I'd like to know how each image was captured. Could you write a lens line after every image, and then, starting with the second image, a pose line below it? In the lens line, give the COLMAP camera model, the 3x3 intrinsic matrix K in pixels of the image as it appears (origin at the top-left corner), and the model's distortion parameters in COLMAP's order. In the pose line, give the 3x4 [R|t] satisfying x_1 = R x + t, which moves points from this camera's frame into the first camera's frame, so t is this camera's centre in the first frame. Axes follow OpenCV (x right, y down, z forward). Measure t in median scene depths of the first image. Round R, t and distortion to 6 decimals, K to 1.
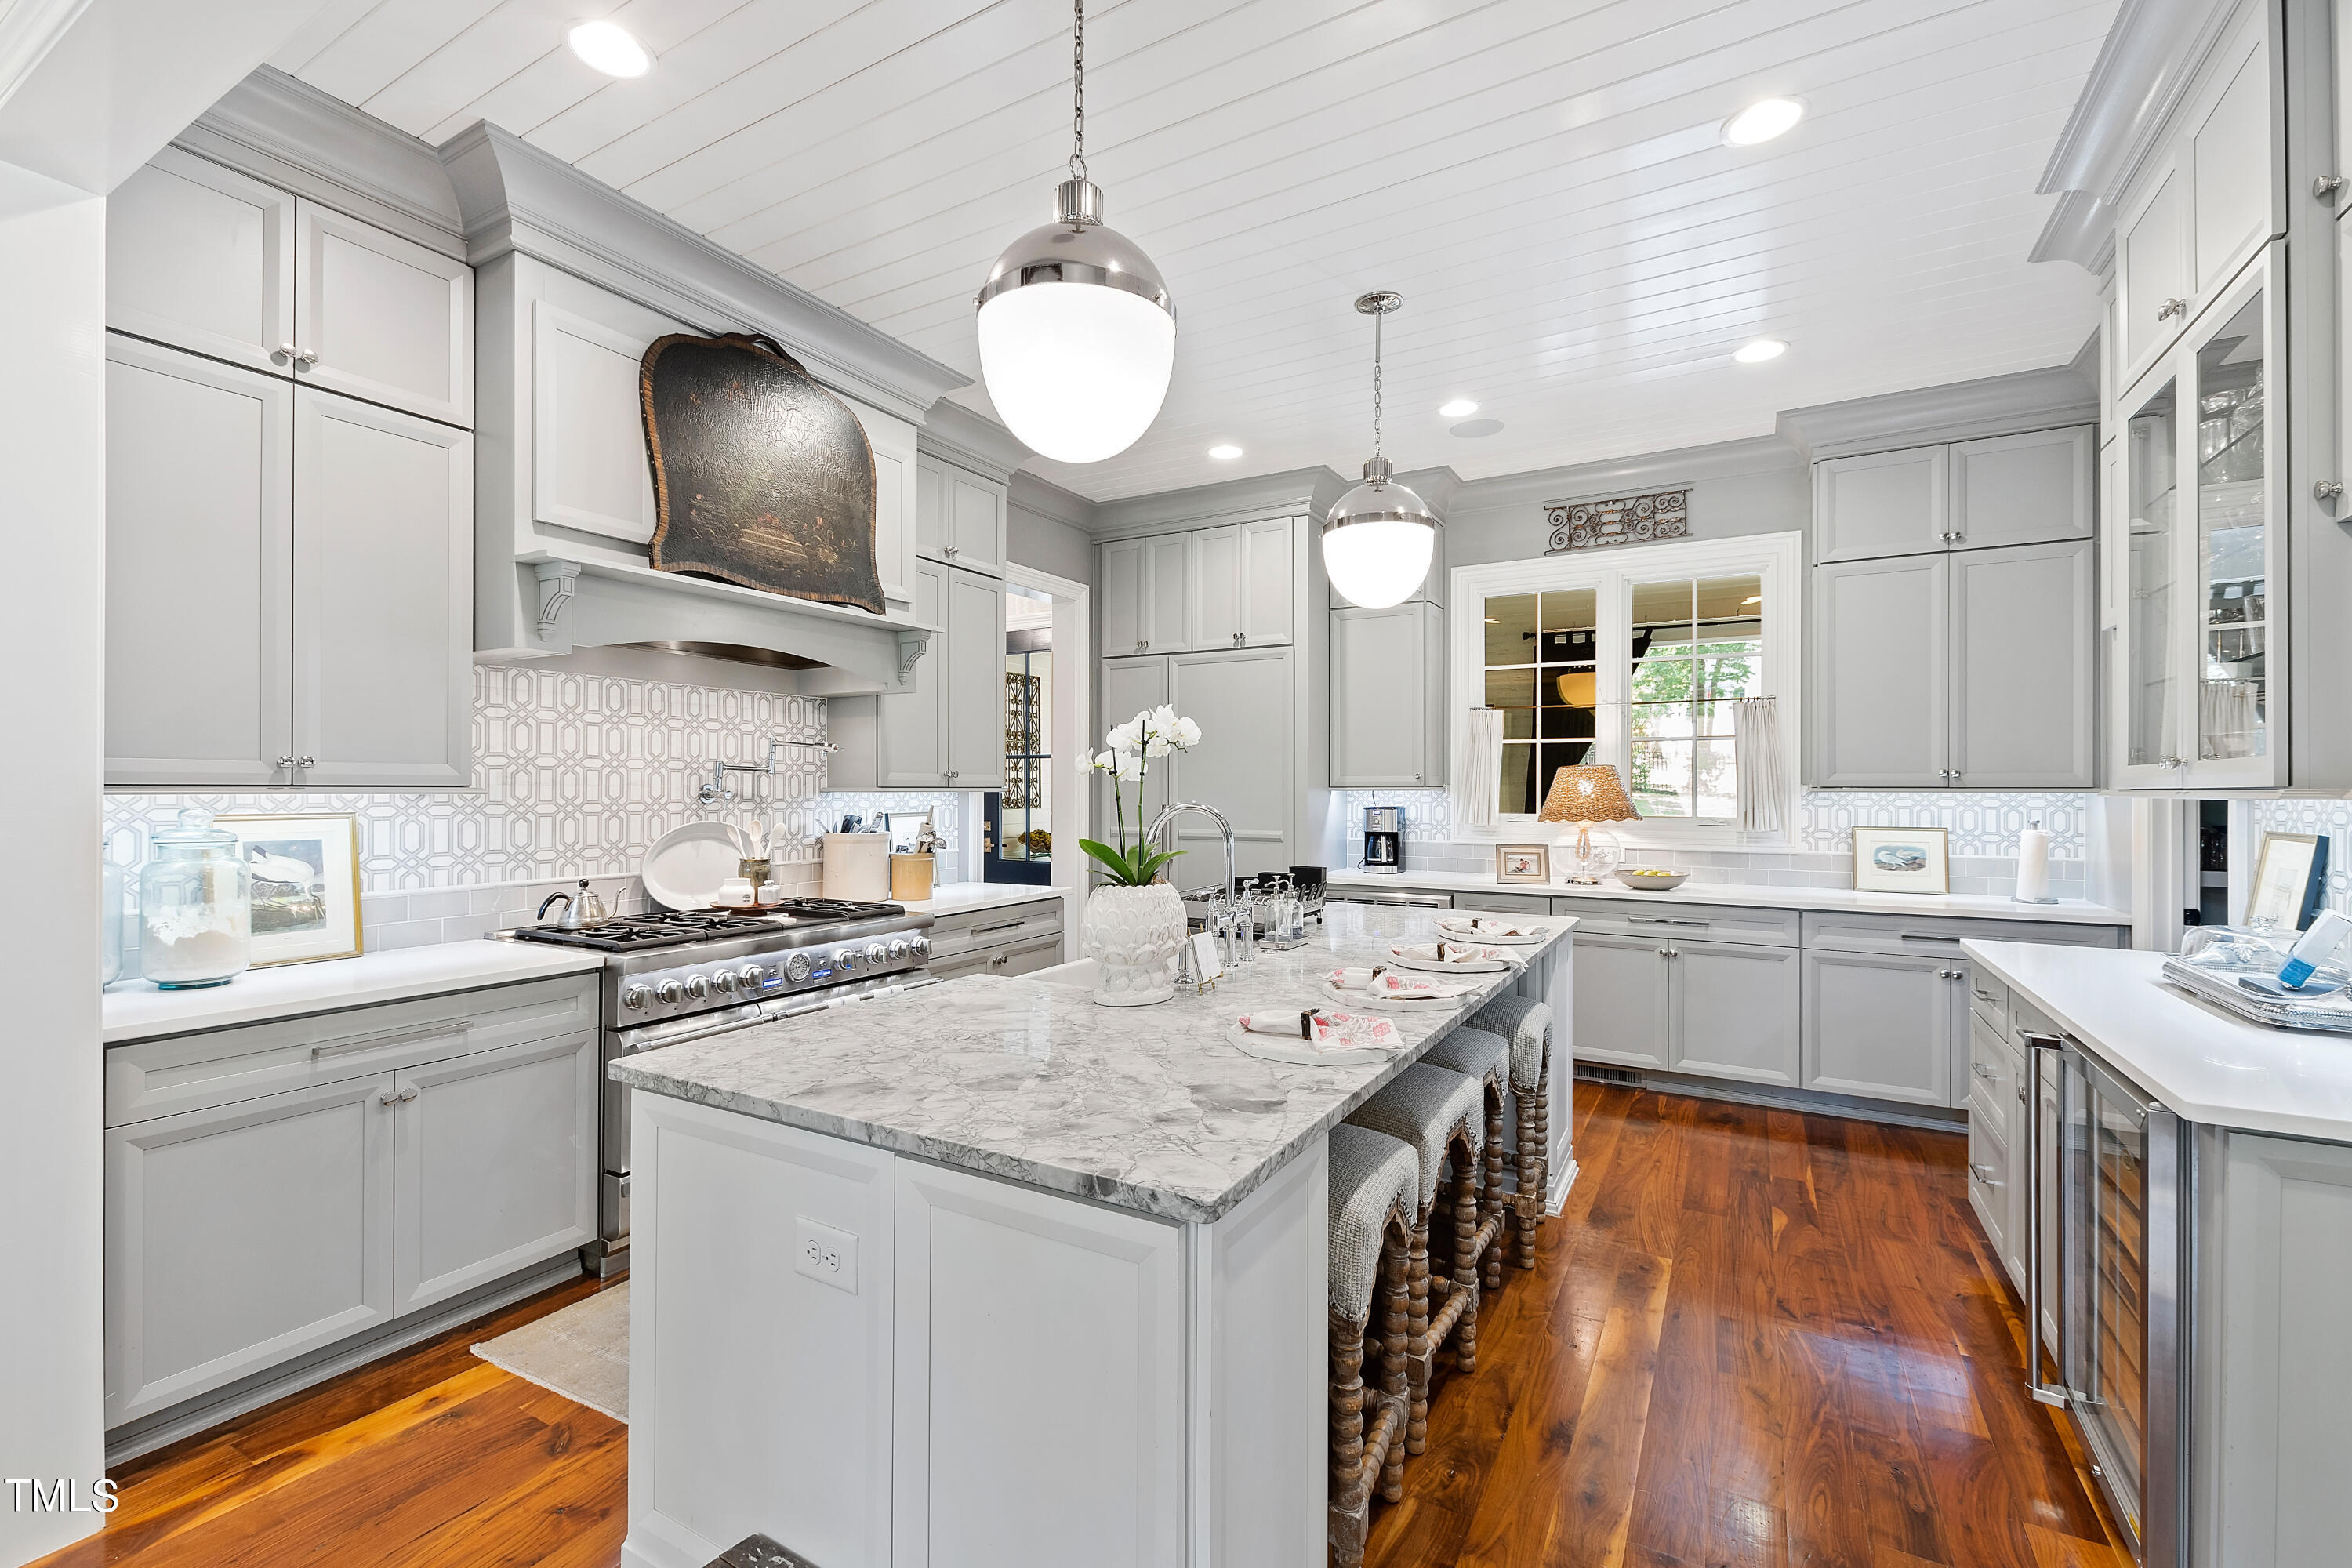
lens RADIAL K [[1011.3, 0, 1176.0], [0, 1011.3, 784.0], [0, 0, 1]] dist [0.001833, 0.000161]
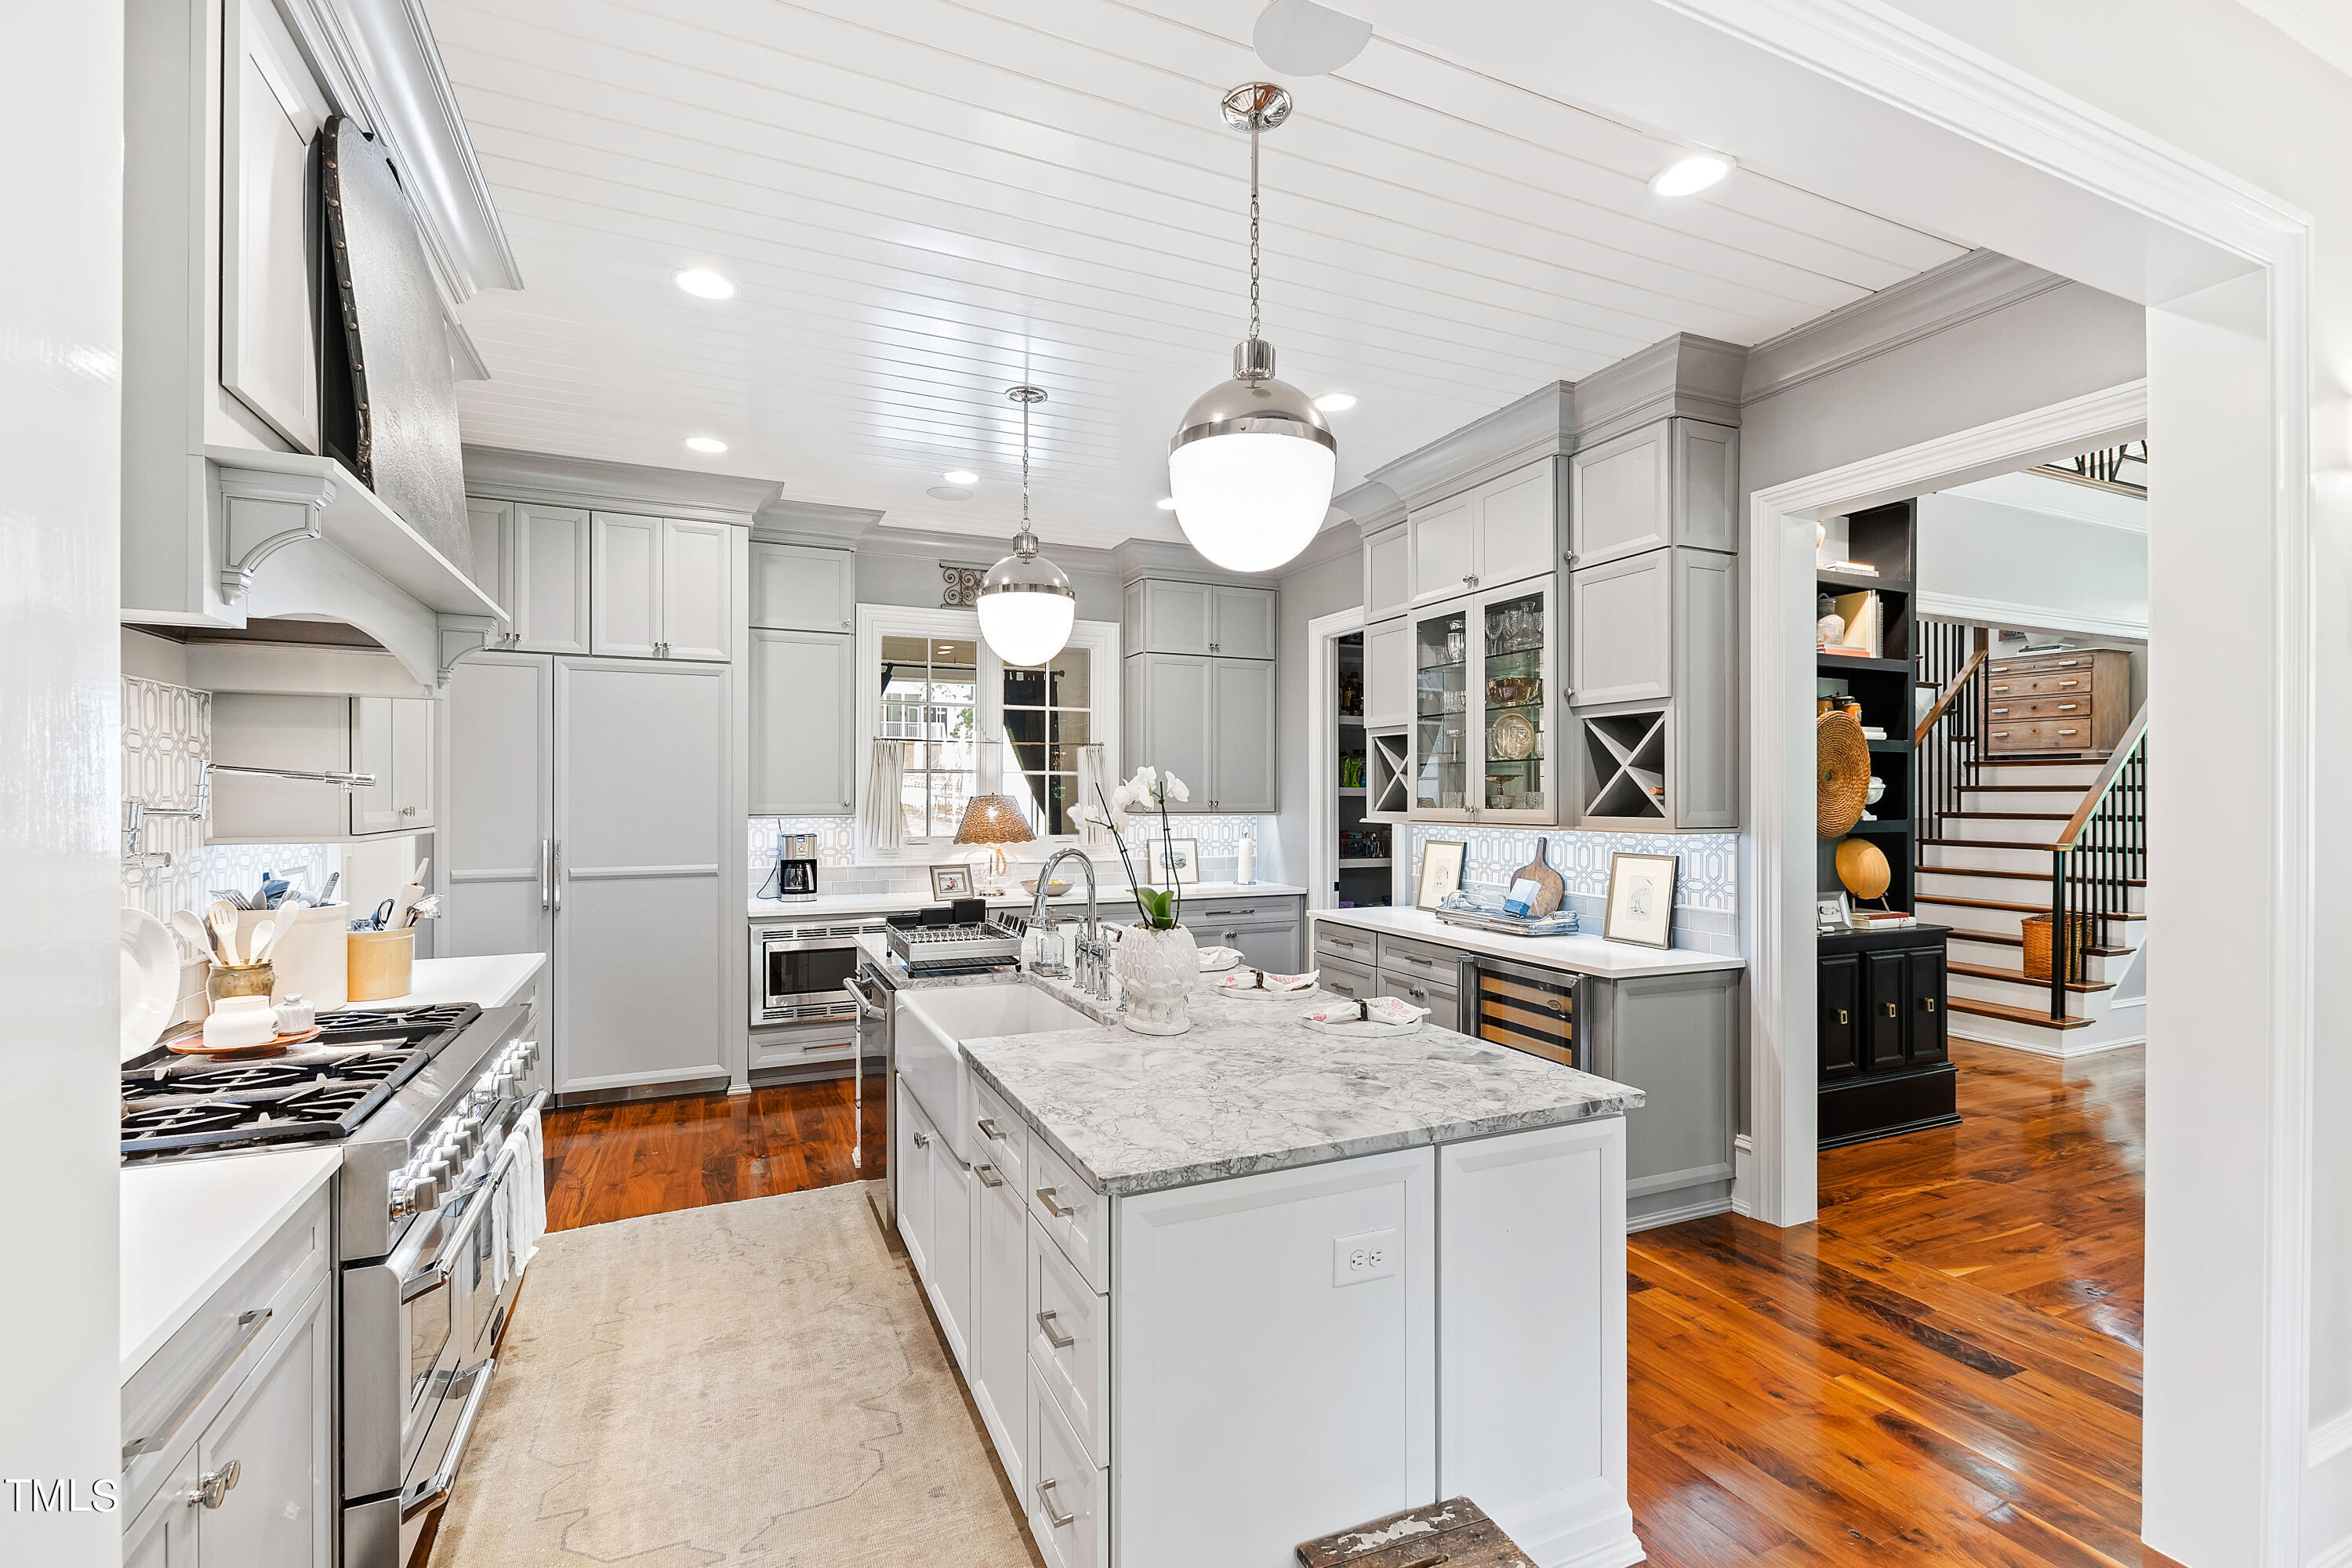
lens RADIAL K [[1016.0, 0, 1148.3], [0, 1016.0, 791.3], [0, 0, 1]] dist [-0.001939, -0.000287]
pose [[0.593903, 0.002731, 0.804532, -0.620161], [-0.004902, 0.999988, 0.000224, -0.033721], [-0.804522, -0.004077, 0.593909, 0.213959]]
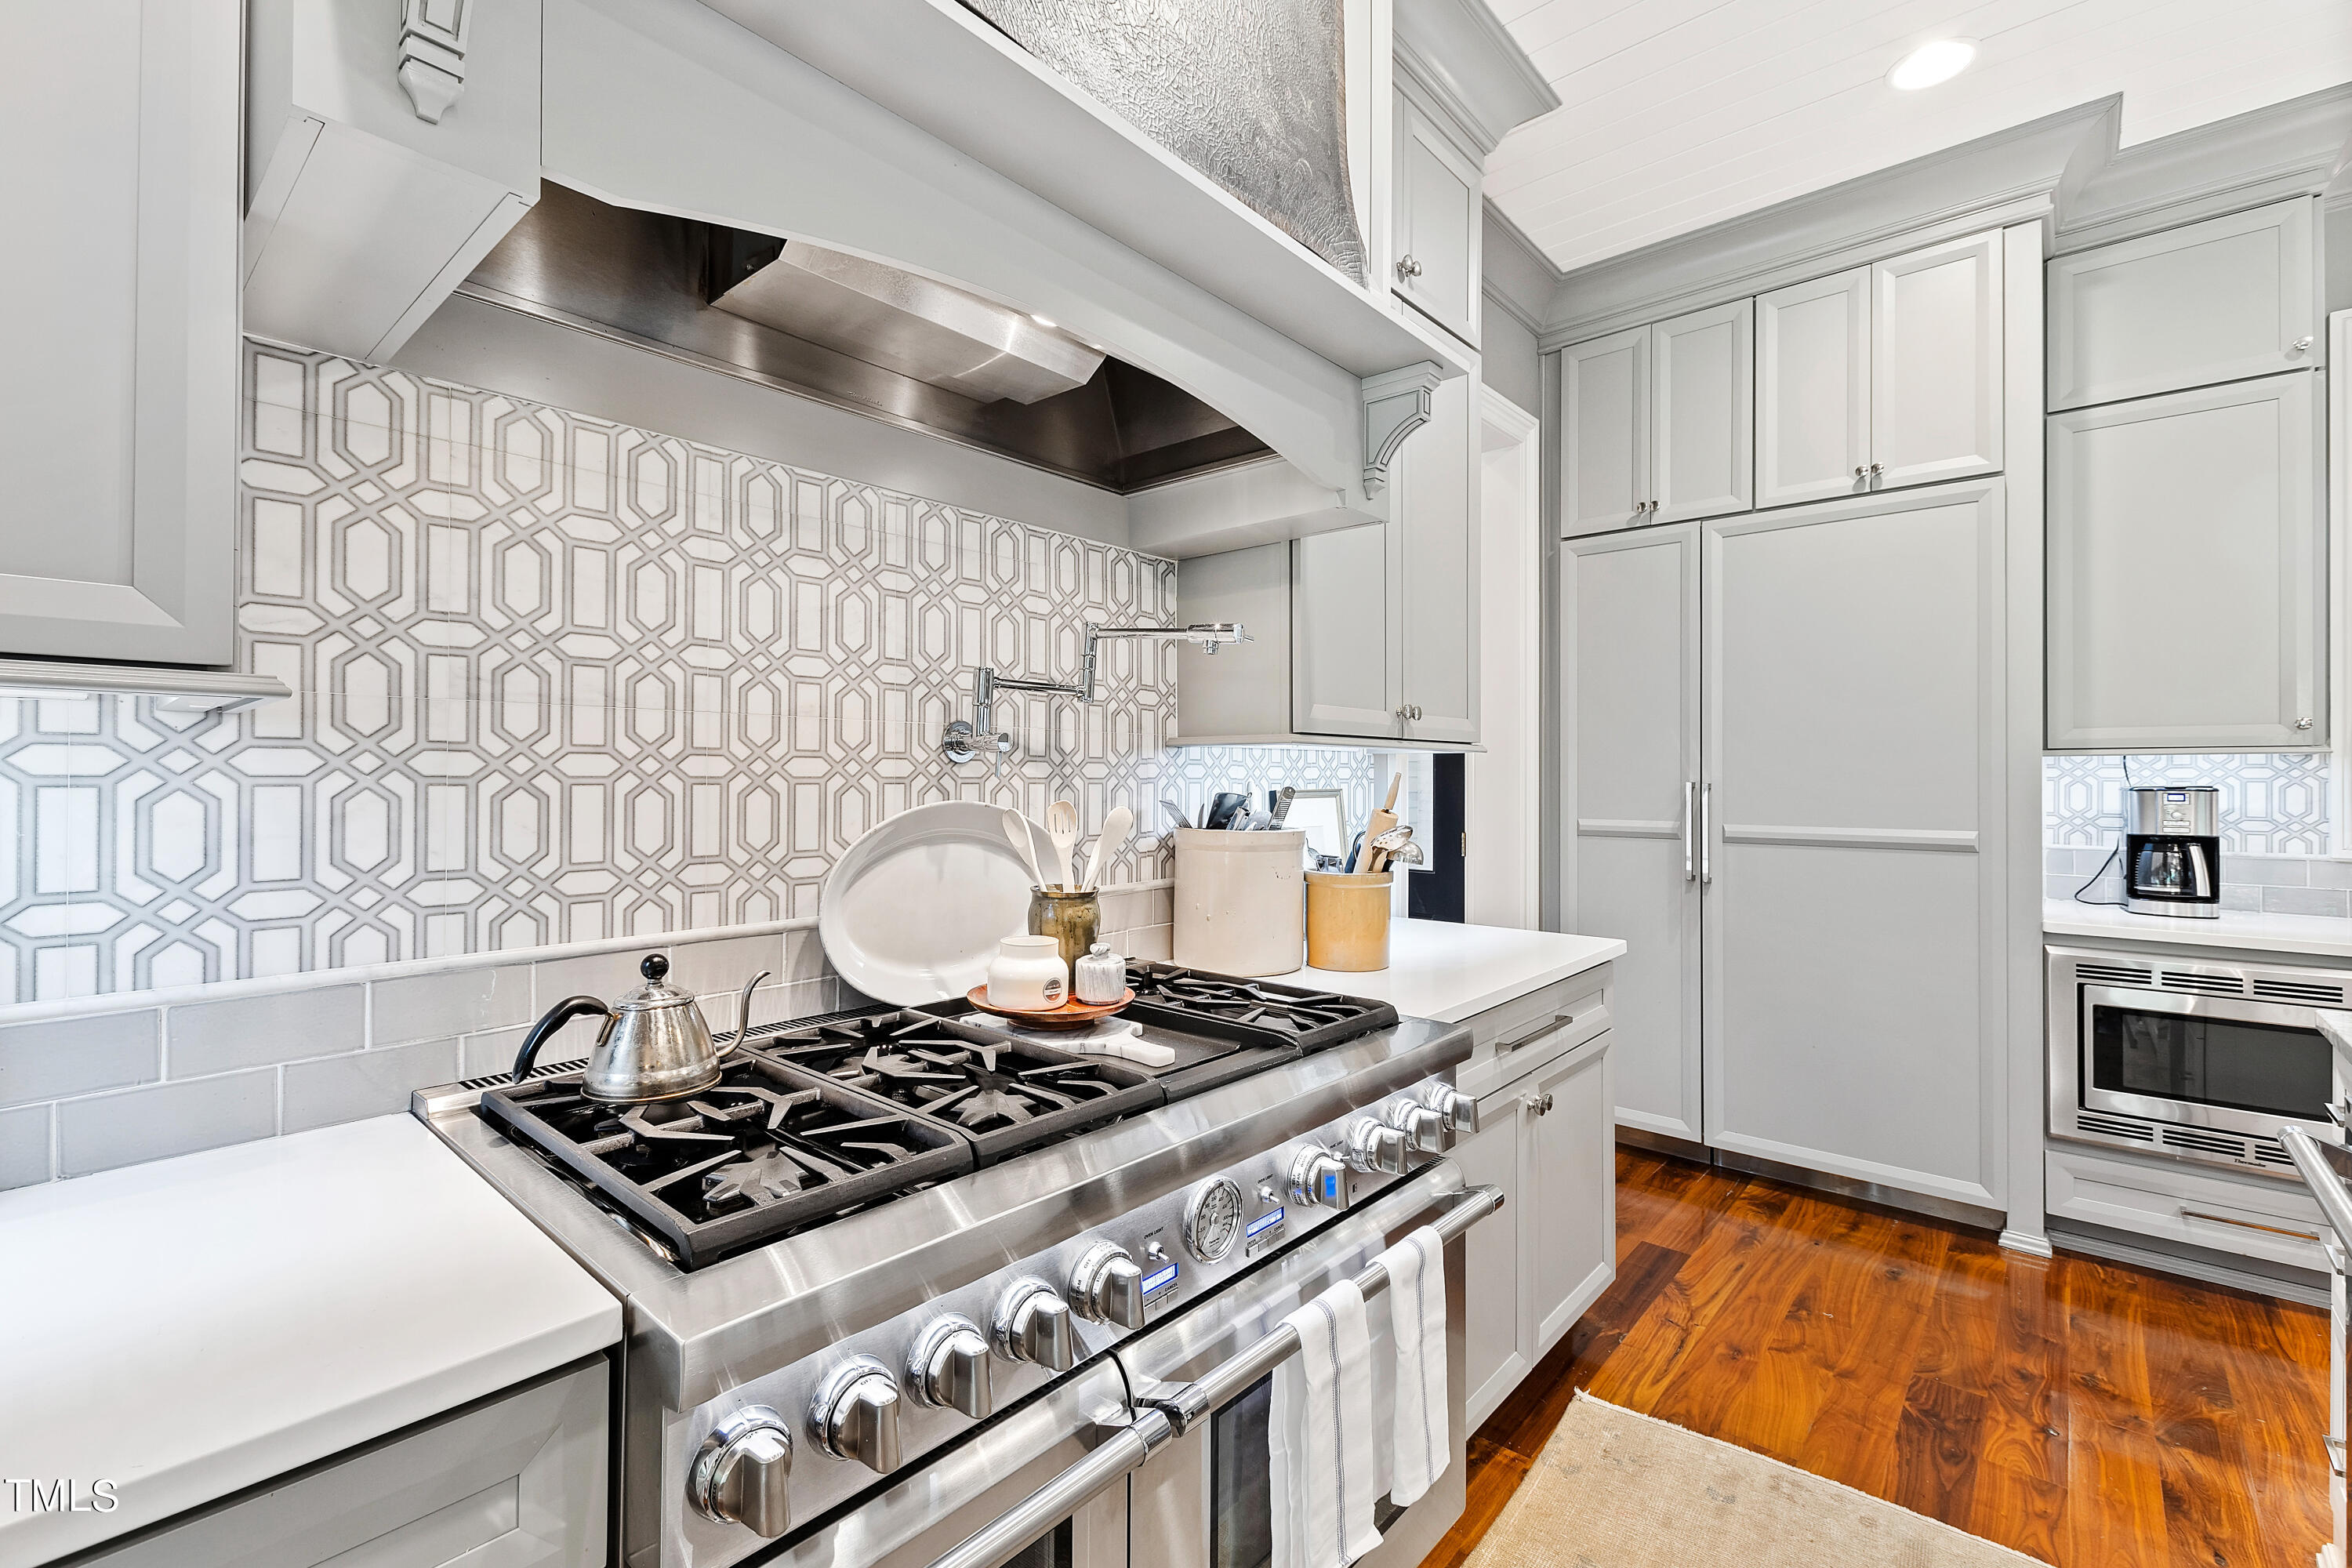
lens RADIAL K [[1007.5, 0, 1174.7], [0, 1007.5, 769.5], [0, 0, 1]] dist [-0.003095, -0.000132]
pose [[0.979494, 0.001915, -0.201464, -0.301606], [-0.002421, 0.999994, -0.002268, 0.025165], [0.201459, 0.002709, 0.979493, 0.626188]]
